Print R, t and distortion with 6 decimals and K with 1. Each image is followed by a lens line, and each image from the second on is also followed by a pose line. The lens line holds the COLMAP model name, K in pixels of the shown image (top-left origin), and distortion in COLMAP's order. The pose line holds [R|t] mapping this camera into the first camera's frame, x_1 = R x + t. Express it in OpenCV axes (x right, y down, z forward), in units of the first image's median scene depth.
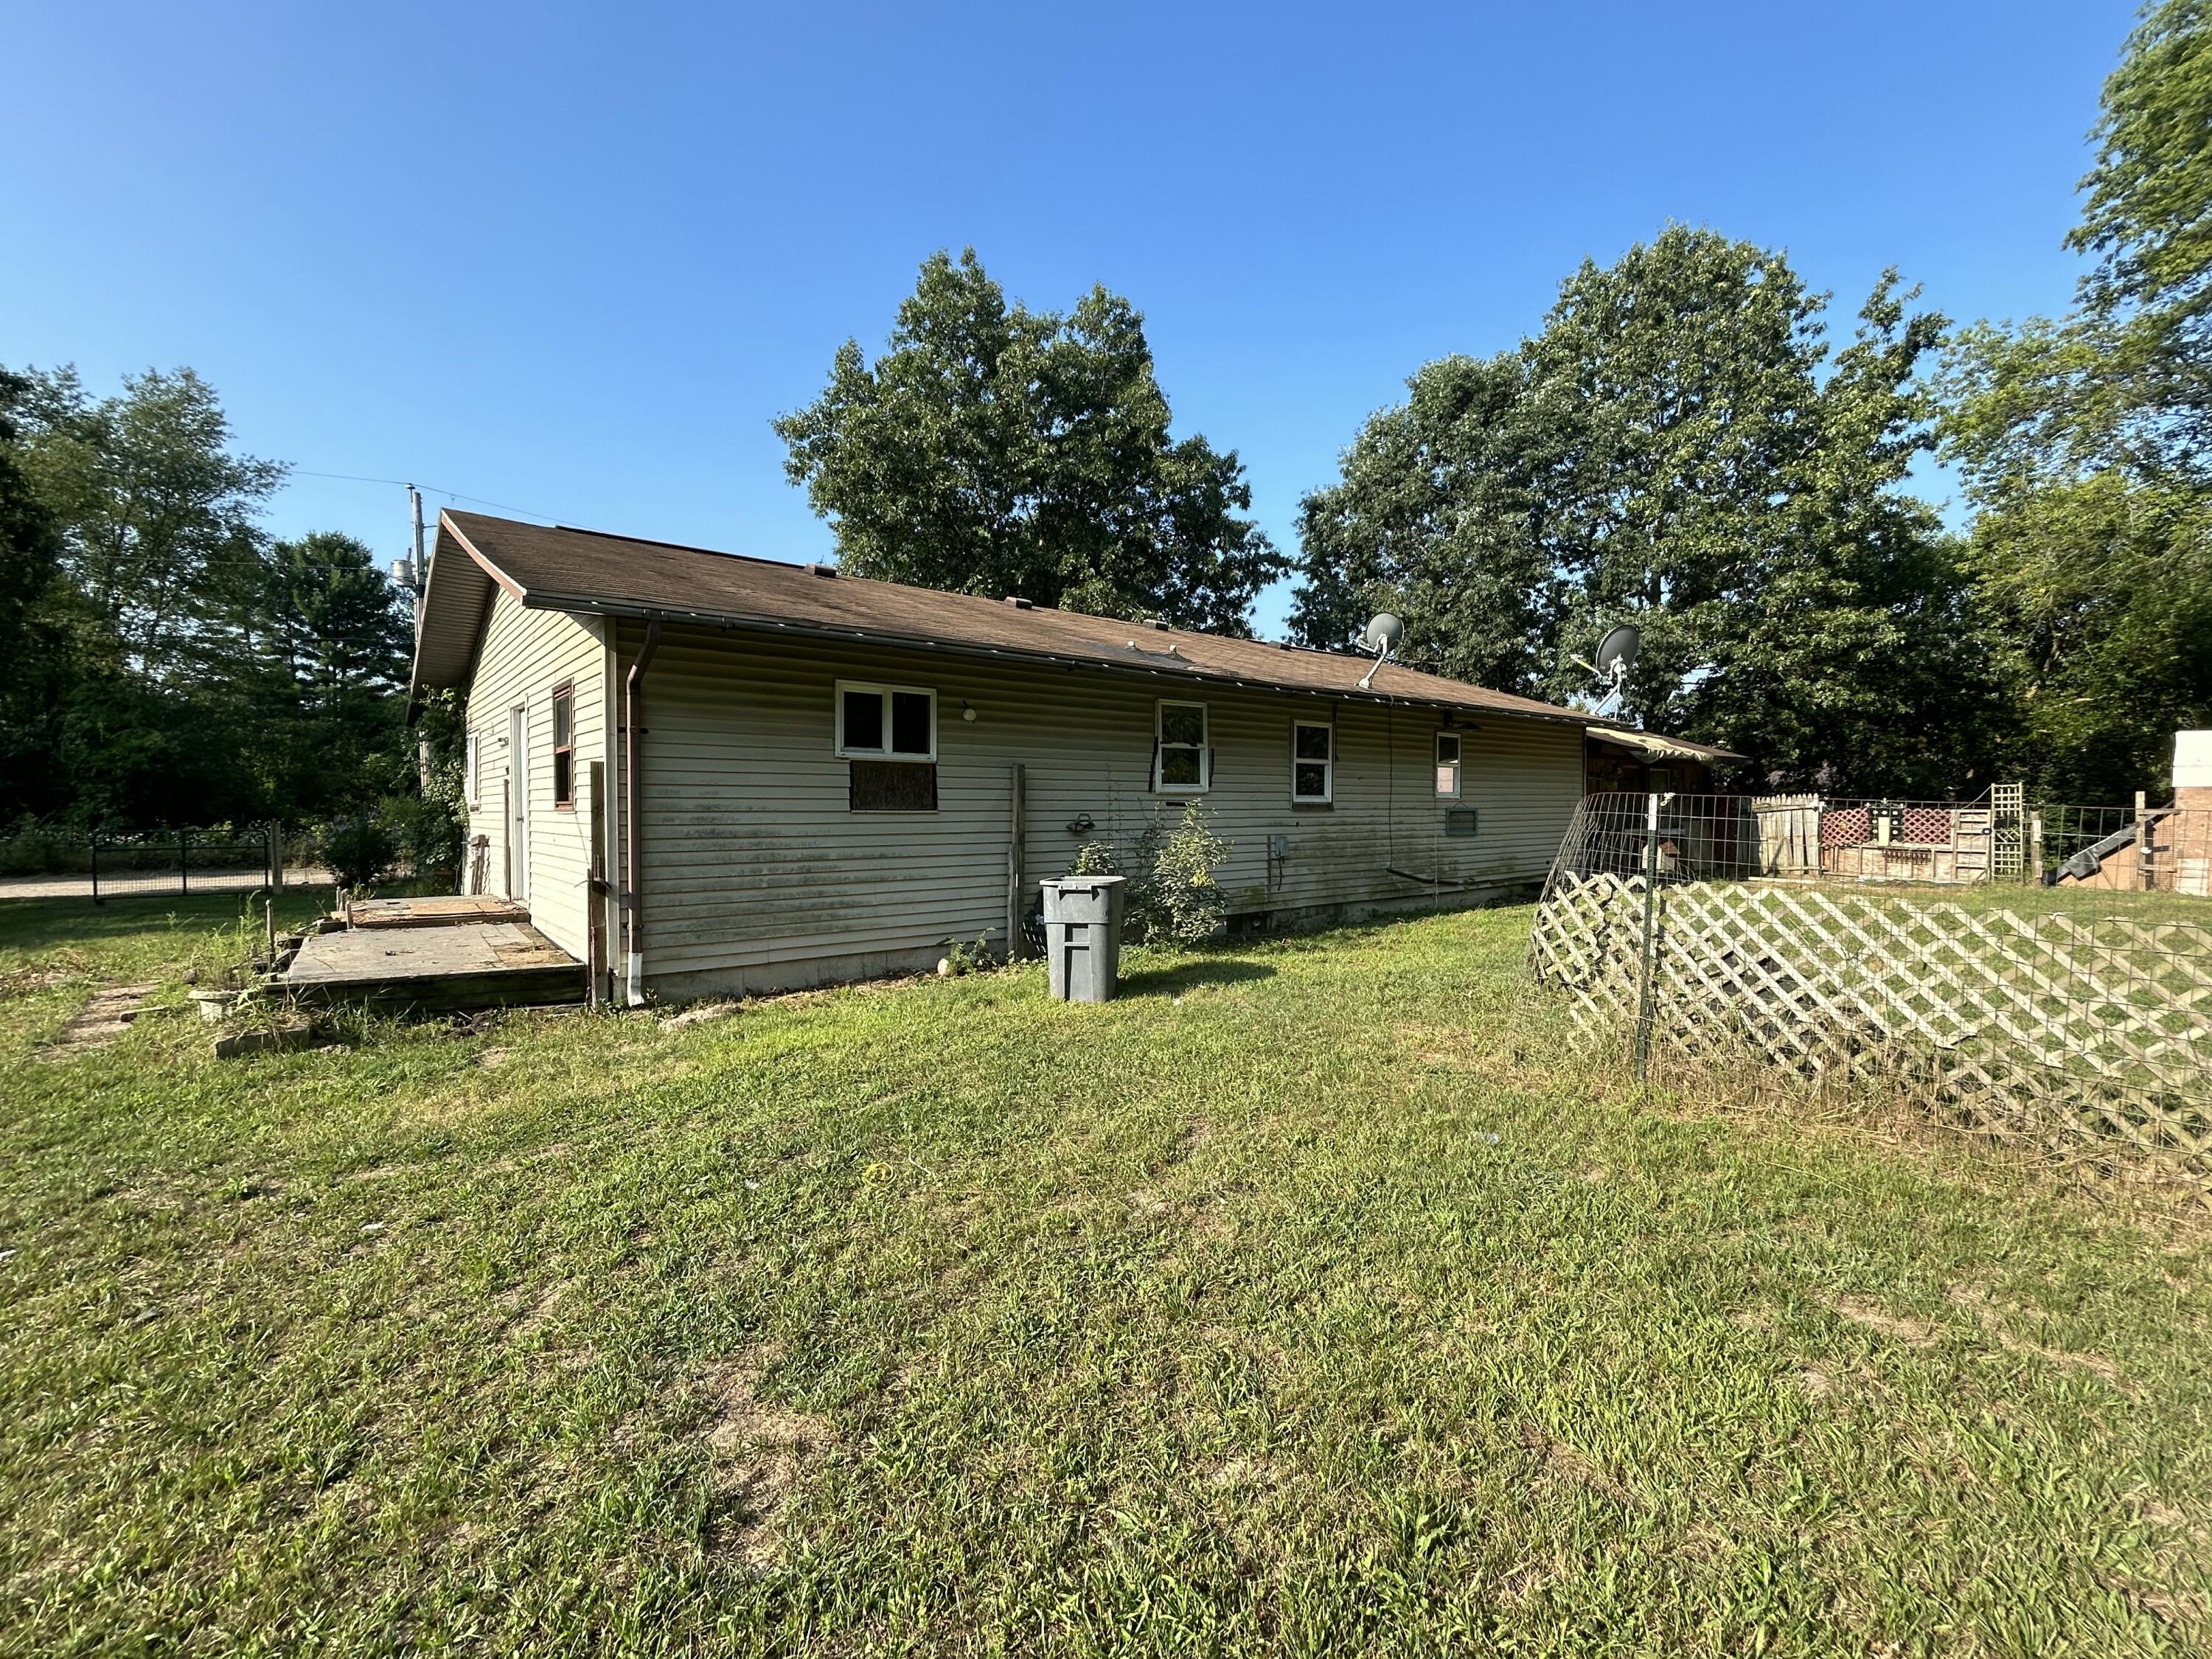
lens RADIAL K [[965.1, 0, 1106.0], [0, 965.1, 833.4], [0, 0, 1]] dist [0.000188, 0.000103]
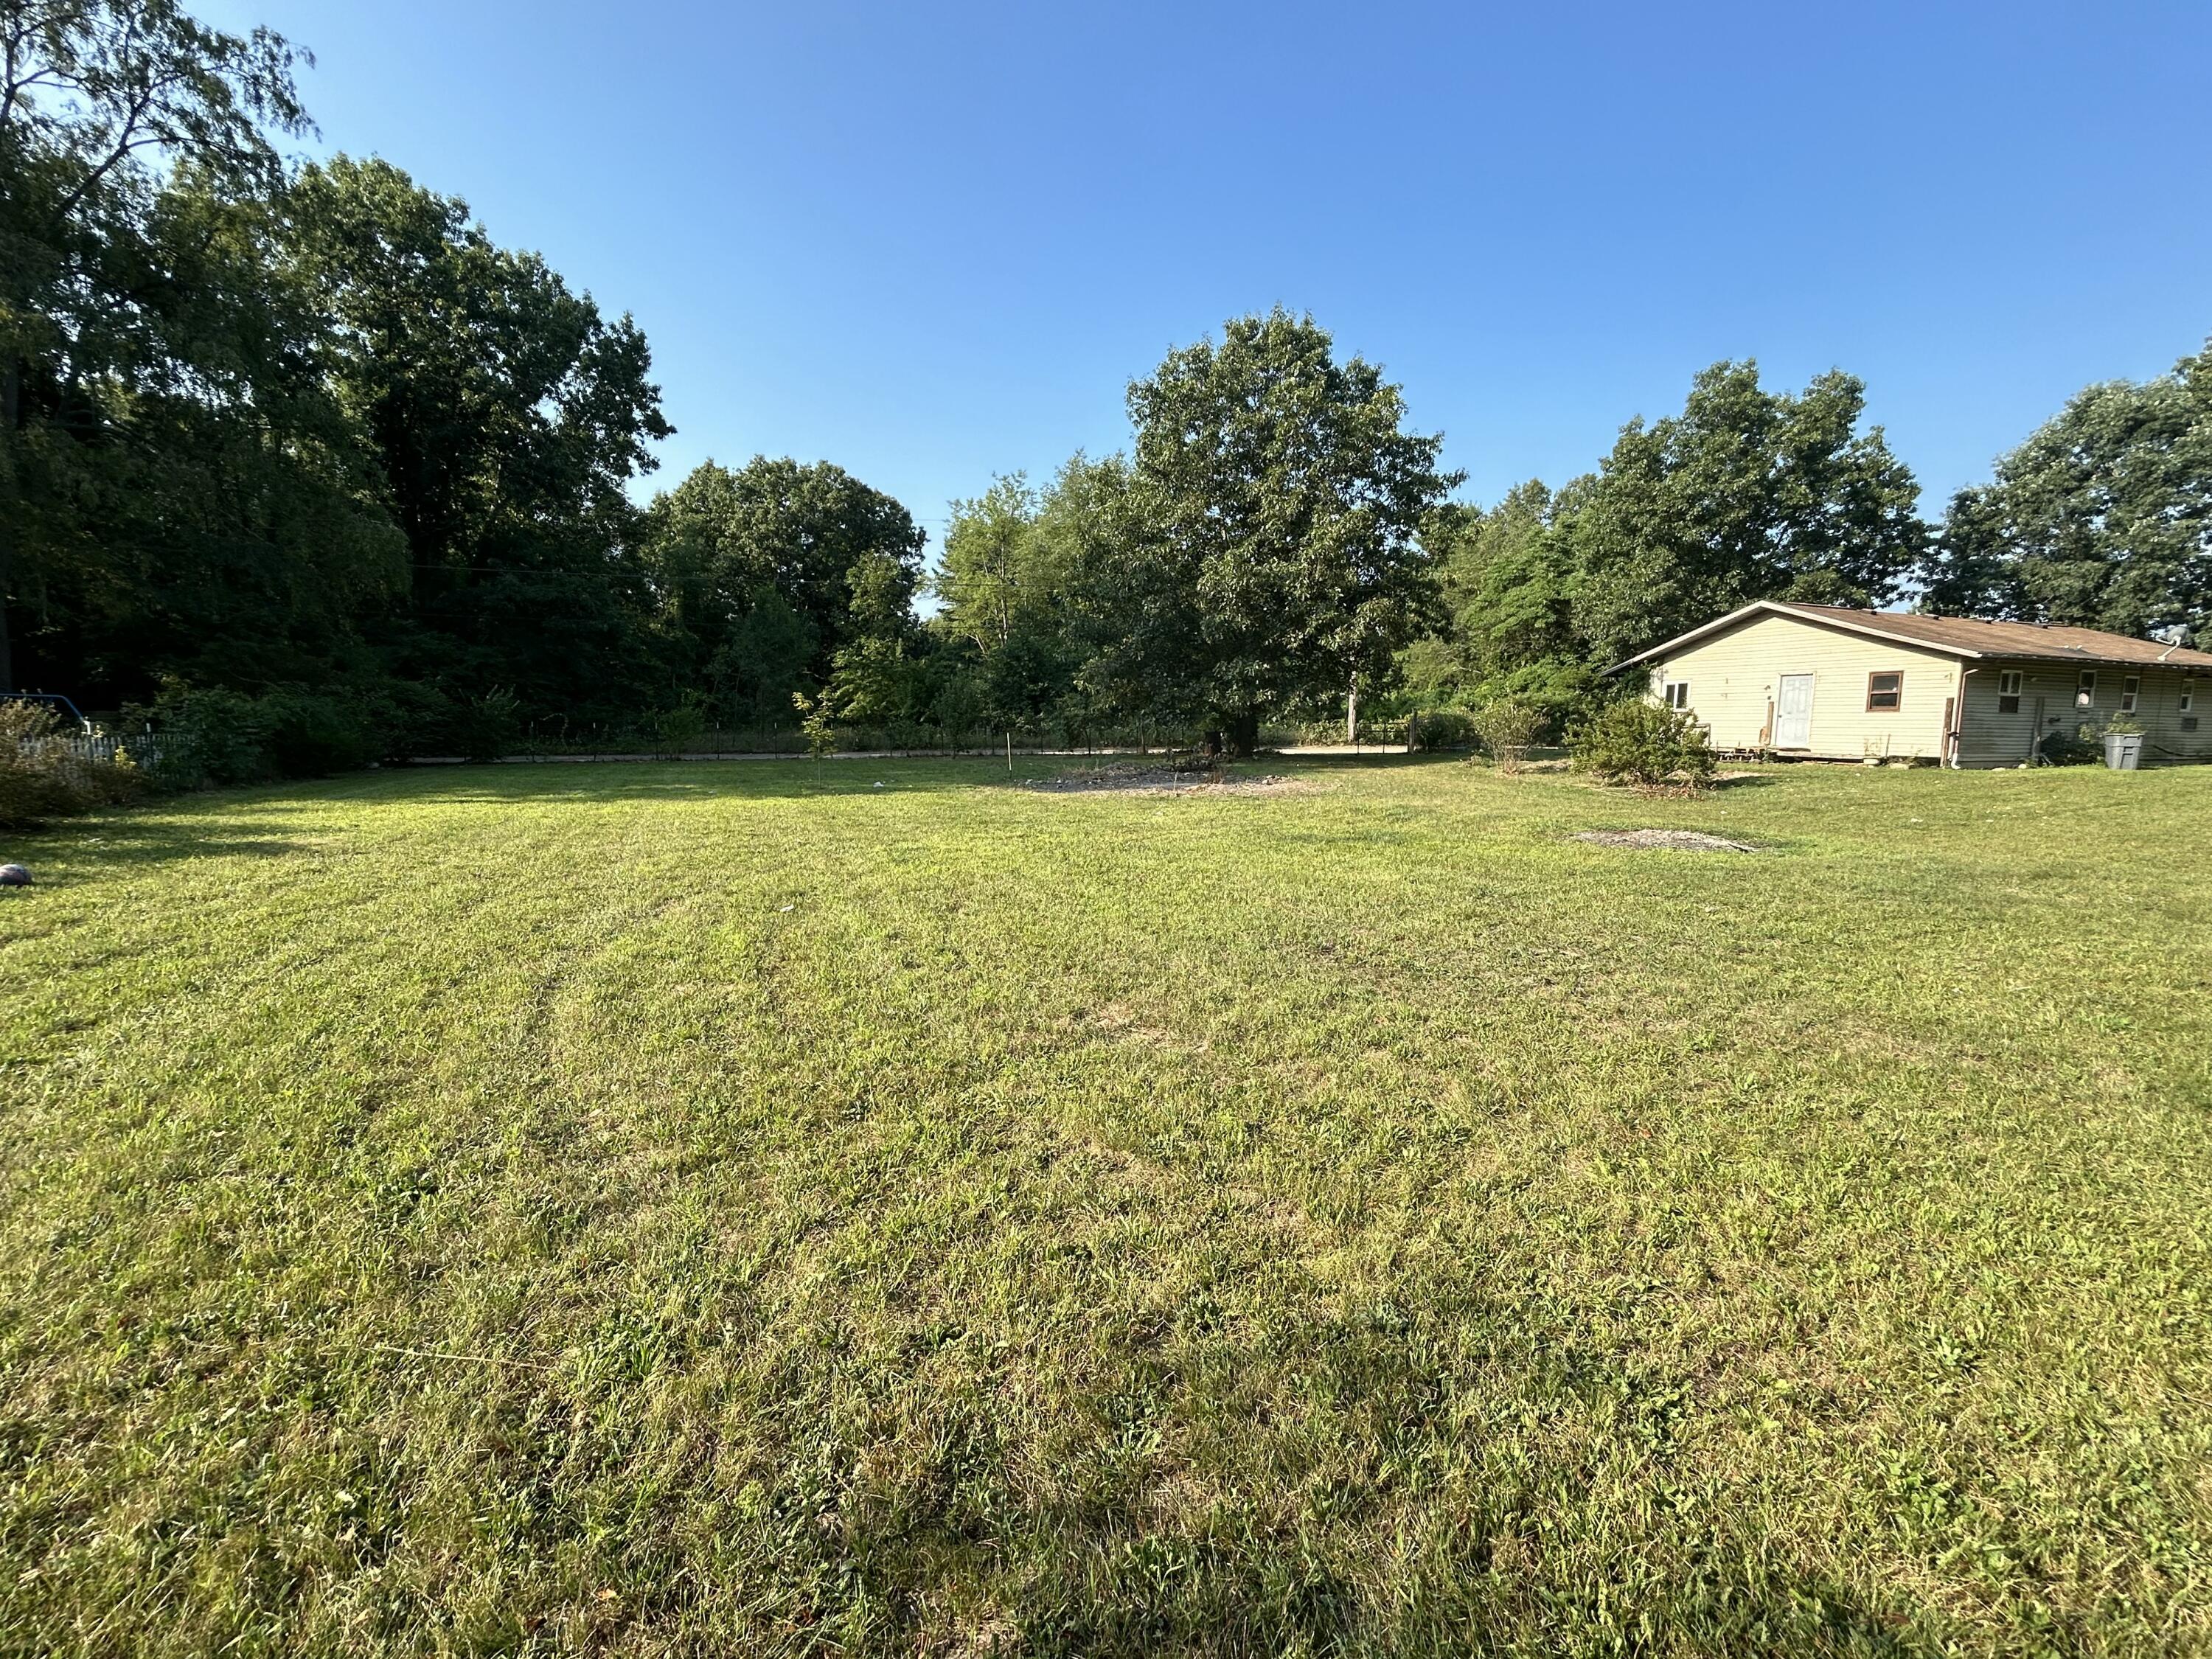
lens RADIAL K [[965.1, 0, 1104.6], [0, 965.1, 826.3], [0, 0, 1]] dist [0.000188, 0.000103]
pose [[0.951171, 0.043651, -0.305563, -0.743692], [-0.020264, 0.996645, 0.079299, 0.055337], [0.307999, -0.069235, 0.948864, -1.027986]]
